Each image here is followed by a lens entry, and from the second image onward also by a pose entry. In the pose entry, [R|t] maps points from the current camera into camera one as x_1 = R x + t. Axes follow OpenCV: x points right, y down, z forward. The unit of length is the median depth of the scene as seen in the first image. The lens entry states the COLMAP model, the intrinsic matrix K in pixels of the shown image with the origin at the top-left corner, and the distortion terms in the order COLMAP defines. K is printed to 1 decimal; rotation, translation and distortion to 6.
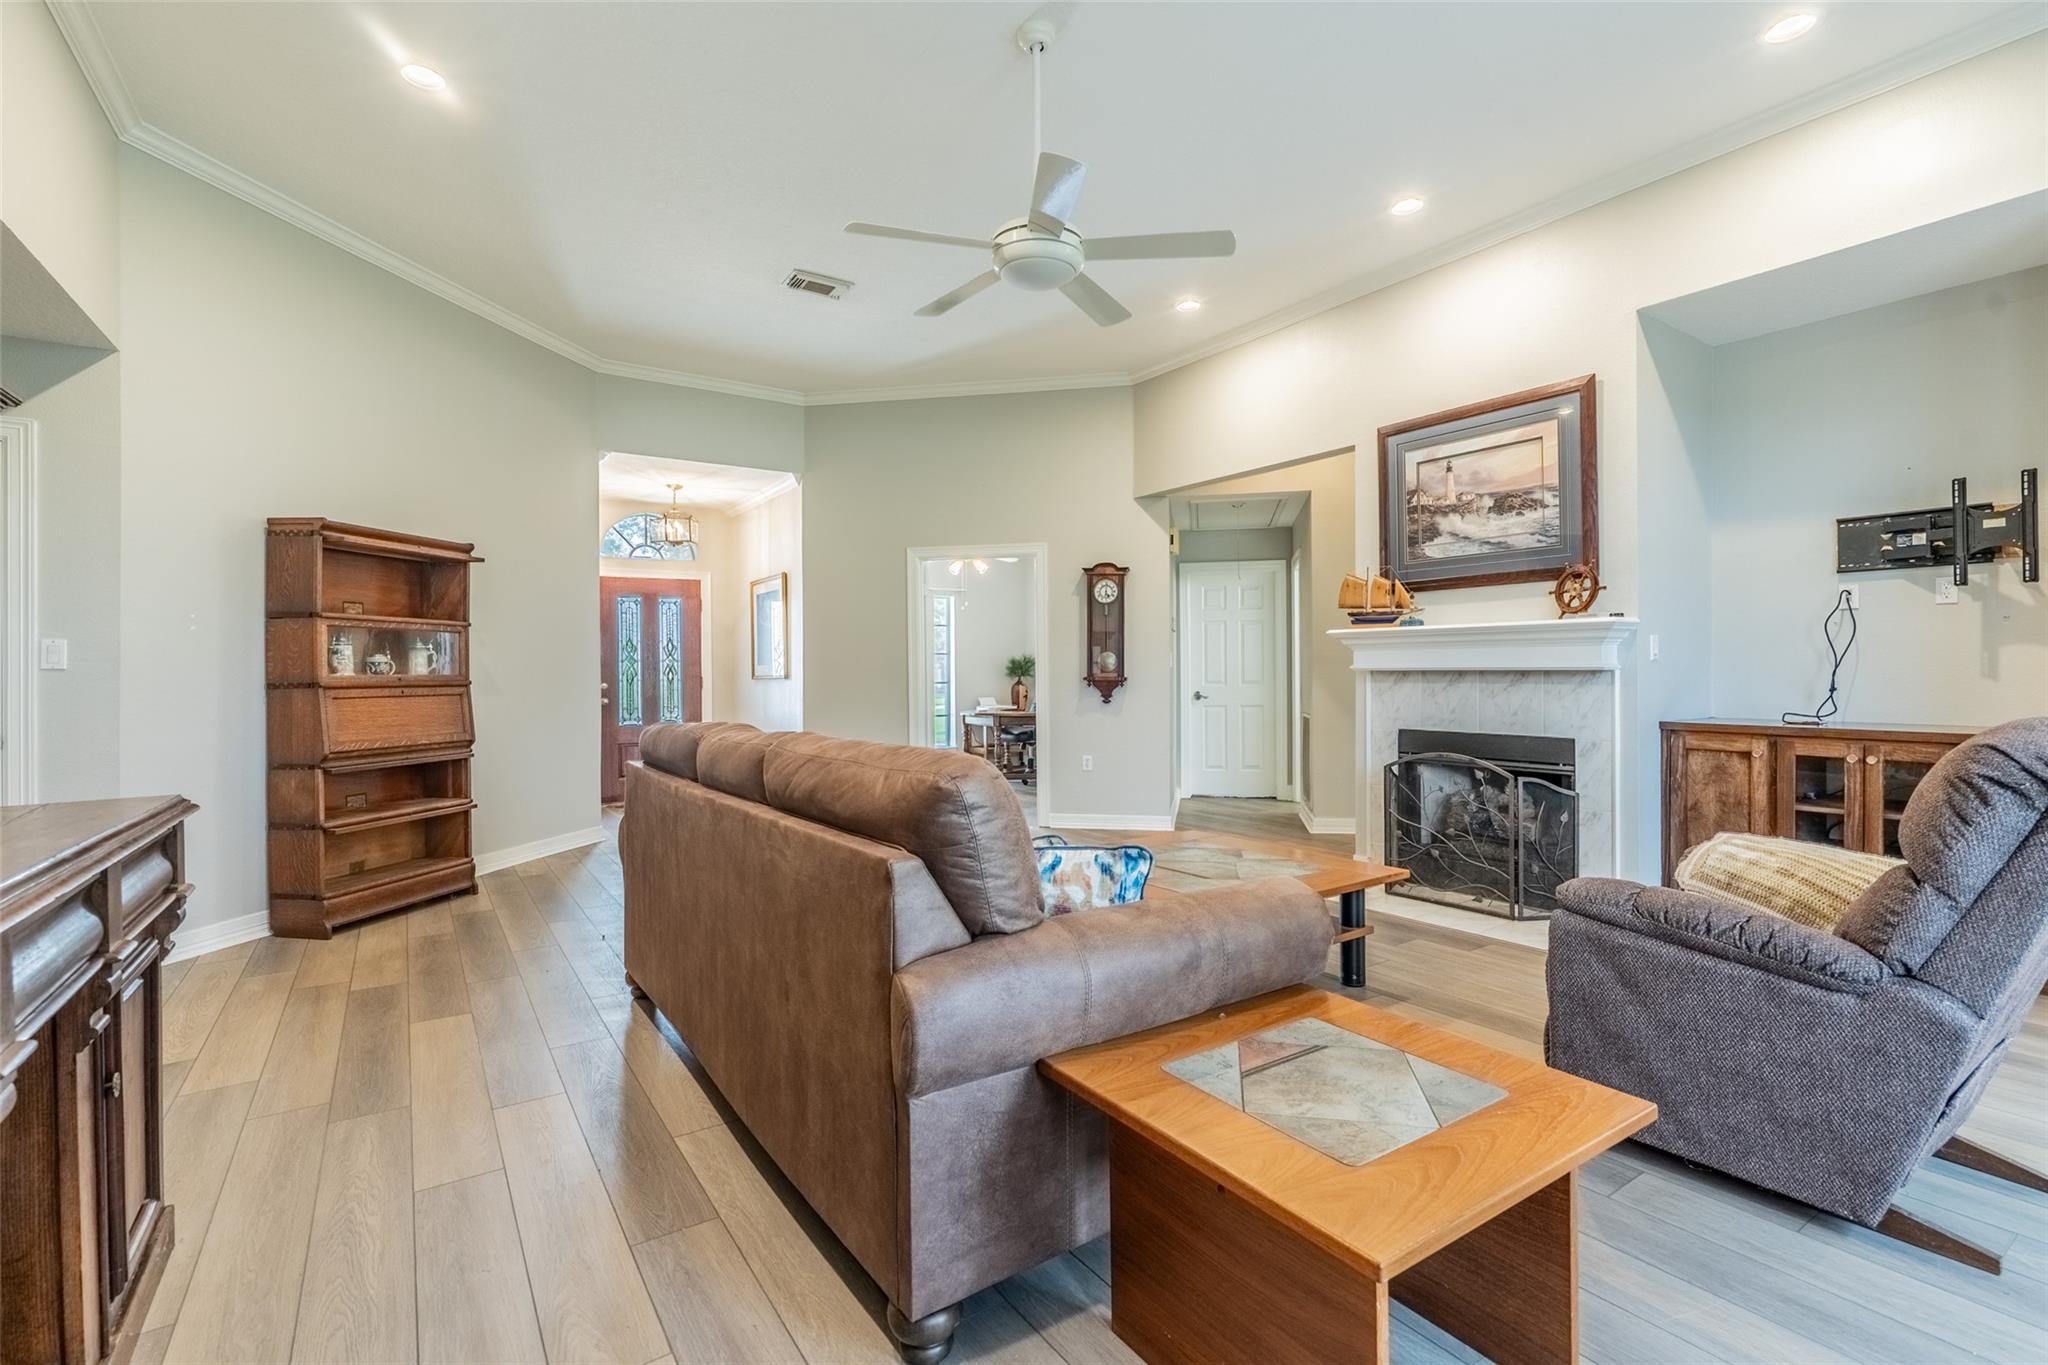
lens RADIAL K [[925.7, 0, 1025.2], [0, 925.7, 671.0], [0, 0, 1]] dist [-0.012190, 0.002145]
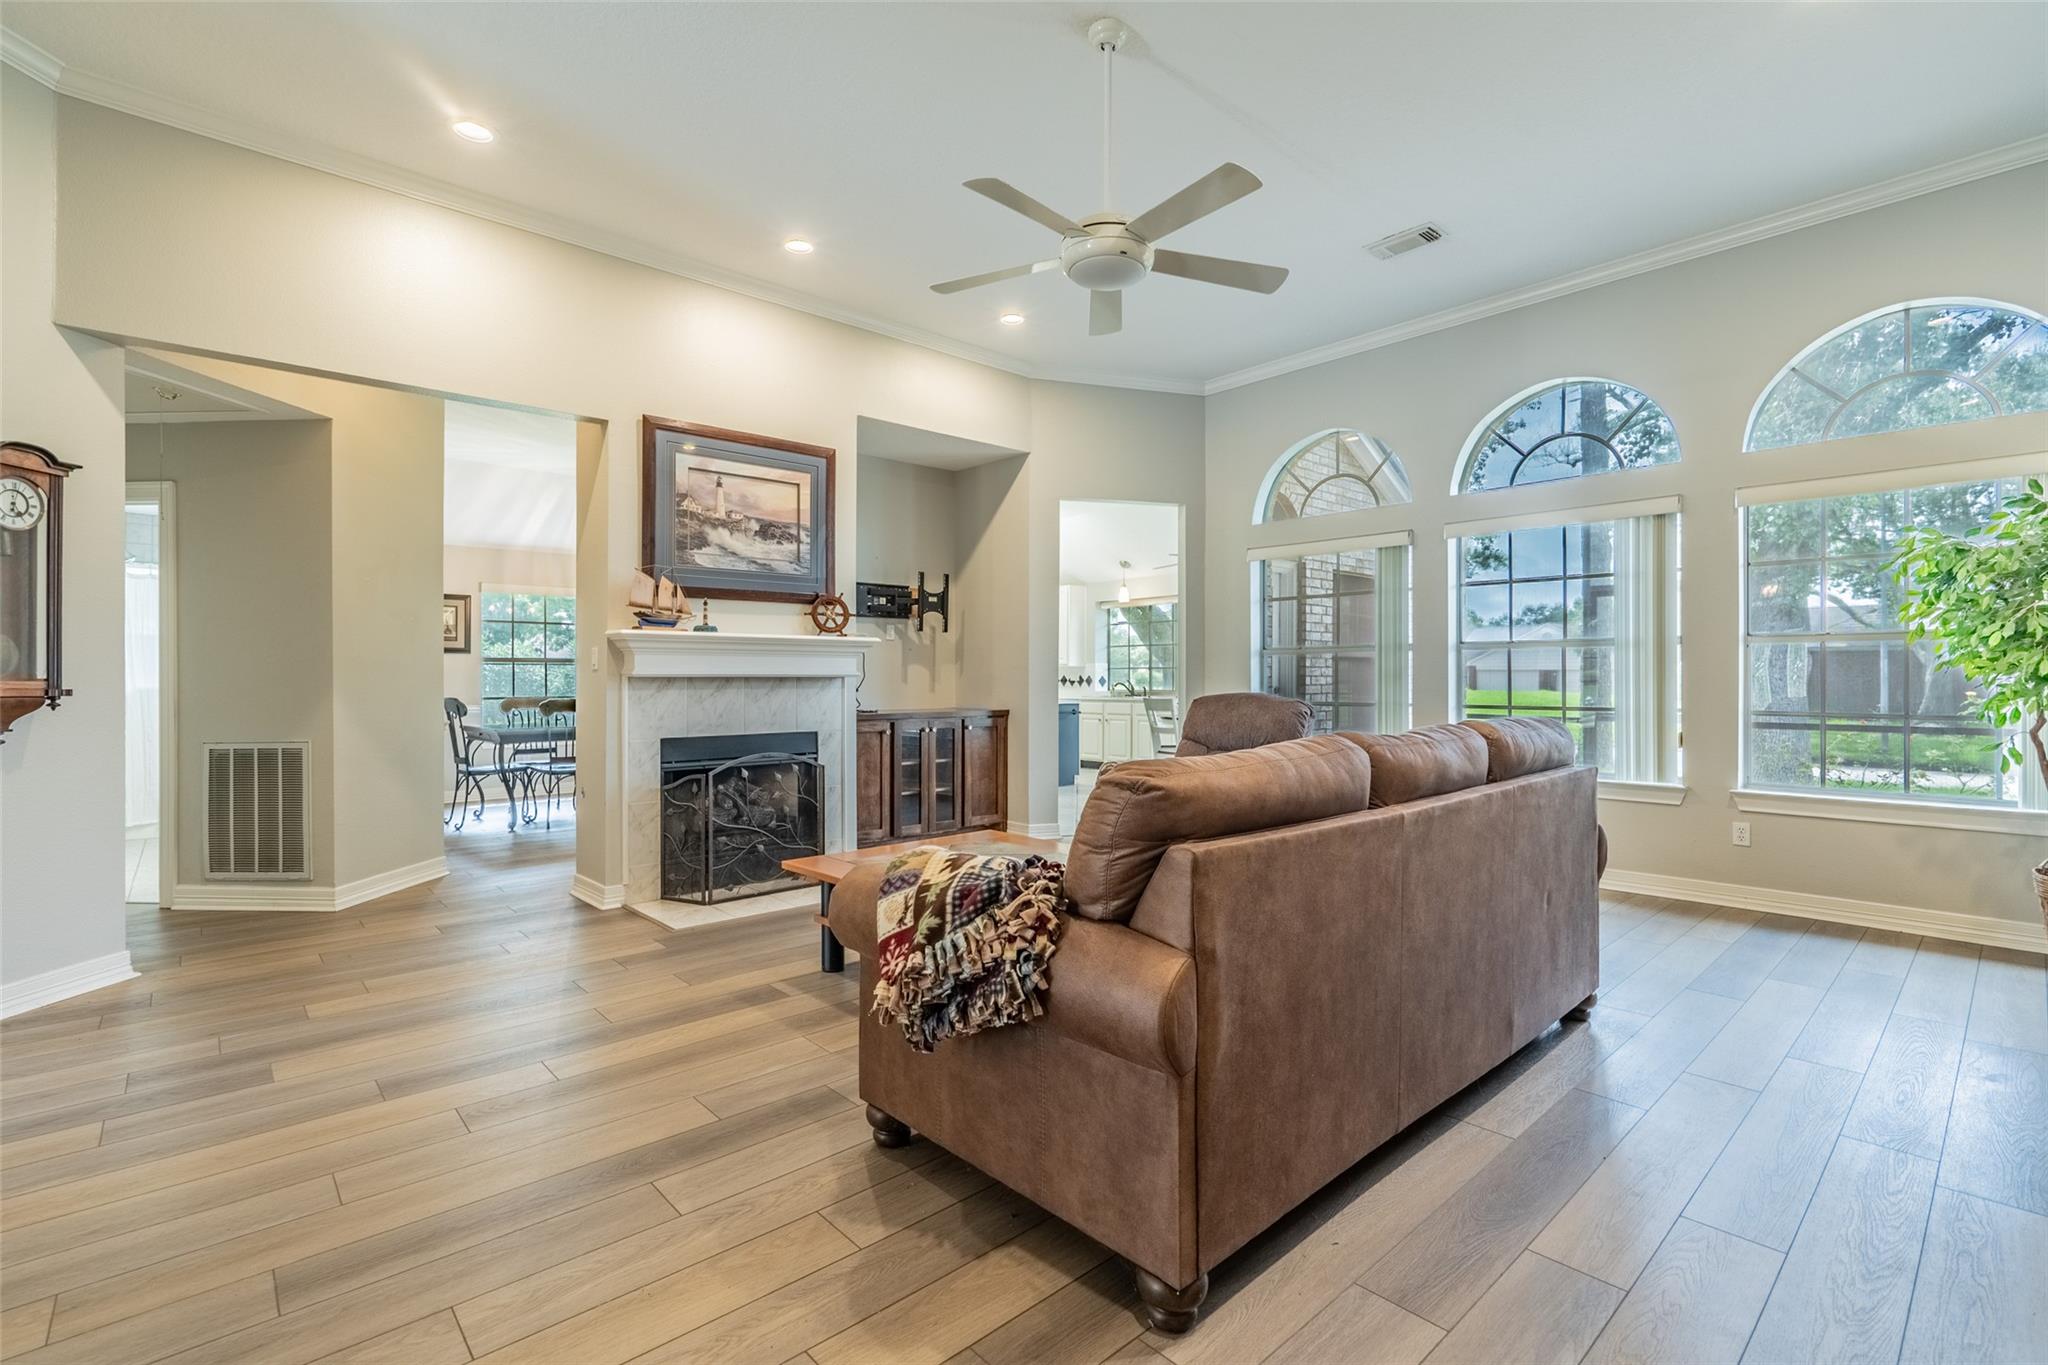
lens RADIAL K [[925.7, 0, 1032.0], [0, 925.7, 676.5], [0, 0, 1]] dist [-0.012190, 0.002145]
pose [[-0.146278, 0.002668, 0.989240, -0.625503], [-0.001802, 0.999994, -0.002963, 0.001181], [-0.989242, -0.002217, -0.146272, 0.802087]]
